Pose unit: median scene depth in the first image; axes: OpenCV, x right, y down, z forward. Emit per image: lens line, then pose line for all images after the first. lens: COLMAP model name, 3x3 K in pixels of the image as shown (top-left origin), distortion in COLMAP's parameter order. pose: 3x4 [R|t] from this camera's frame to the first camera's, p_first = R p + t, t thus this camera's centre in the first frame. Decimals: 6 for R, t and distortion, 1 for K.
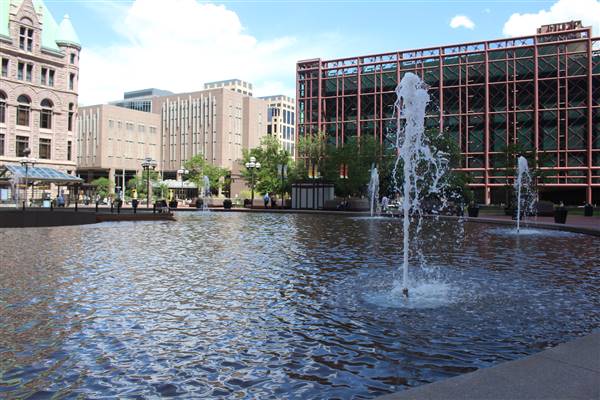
lens RADIAL K [[502.5, 0, 300.0], [0, 502.5, 200.0], [0, 0, 1]] dist [-0.147228, 0.119796]
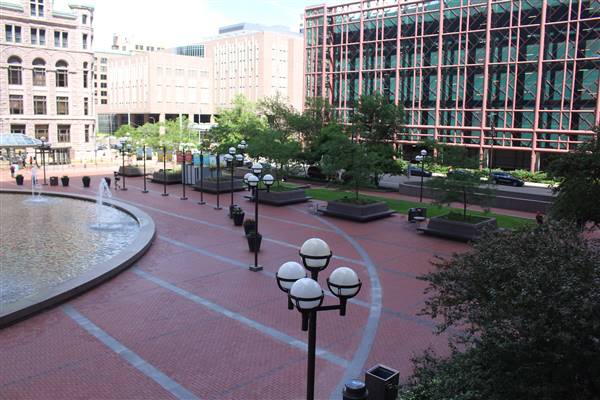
lens RADIAL K [[502.5, 0, 300.0], [0, 502.5, 200.0], [0, 0, 1]] dist [-0.147228, 0.119796]
pose [[0.966518, 0.047899, -0.252088, 0.286061], [-0.010495, 0.988980, 0.147675, -0.061704], [0.256383, -0.140084, 0.956370, 0.045711]]
